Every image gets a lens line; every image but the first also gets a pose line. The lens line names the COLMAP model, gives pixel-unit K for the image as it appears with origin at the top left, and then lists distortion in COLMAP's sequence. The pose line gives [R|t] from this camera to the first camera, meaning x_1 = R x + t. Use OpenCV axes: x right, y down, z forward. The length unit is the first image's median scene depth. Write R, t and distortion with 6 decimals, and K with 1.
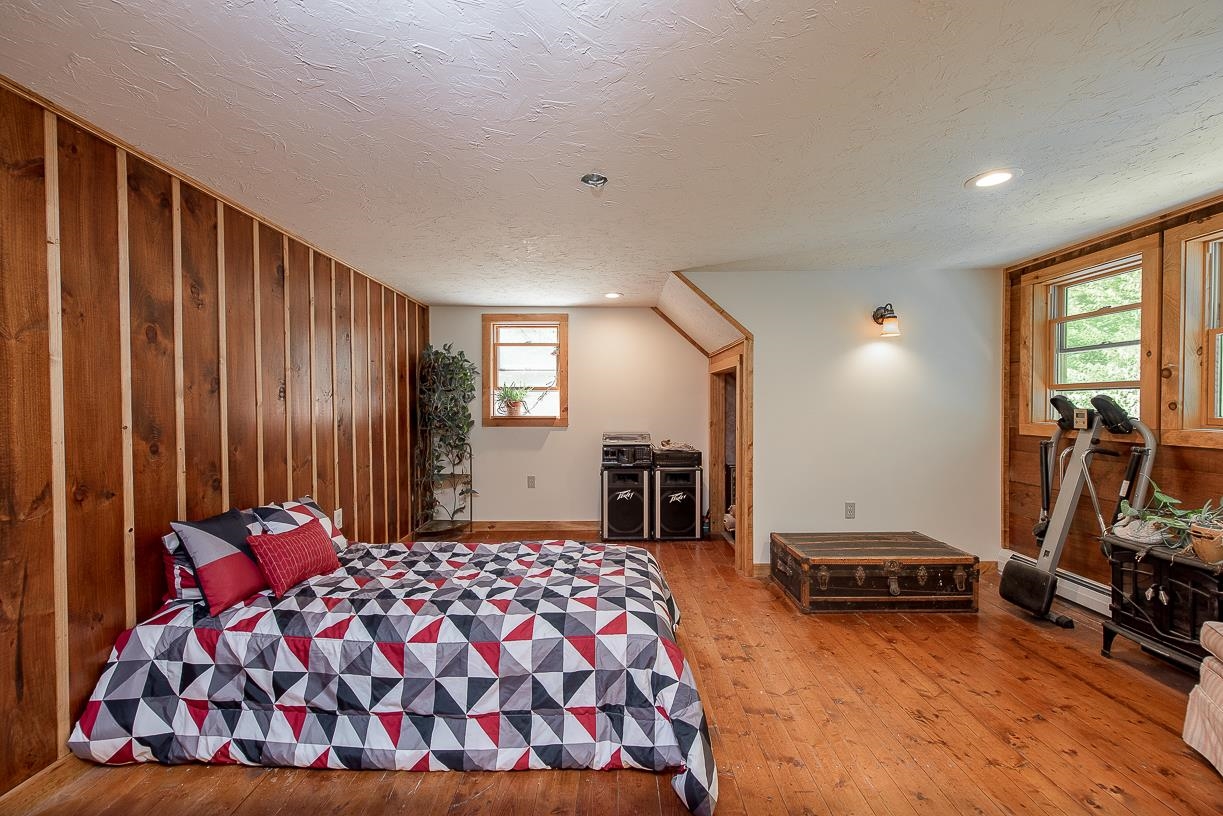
lens RADIAL K [[480.1, 0, 611.6], [0, 480.1, 407.0], [0, 0, 1]] dist [-0.024099, 0.000647]
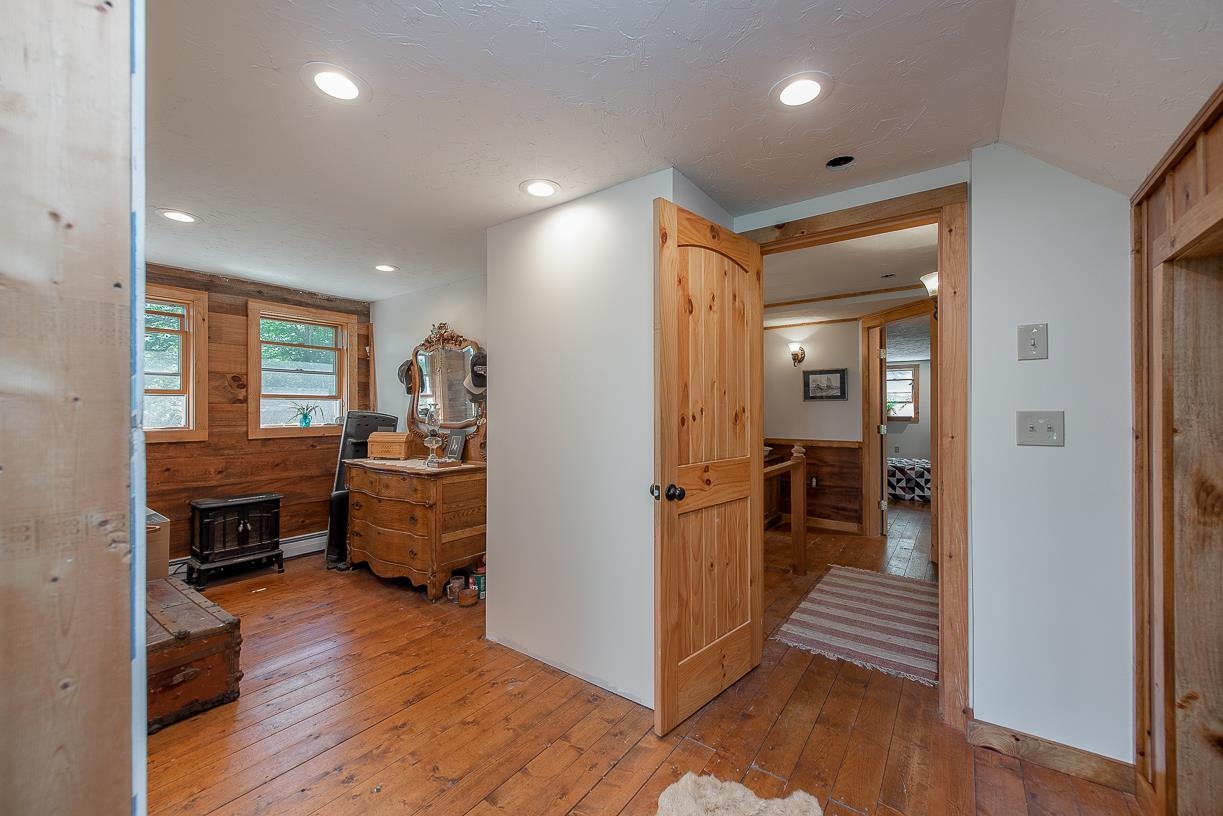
lens RADIAL K [[480.1, 0, 609.3], [0, 480.1, 406.8], [0, 0, 1]] dist [-0.024099, 0.000647]
pose [[0.800510, -0.002633, -0.599314, 0.056423], [-0.008443, 0.999842, -0.015671, 0.021056], [0.599260, 0.017604, 0.800361, -1.269402]]
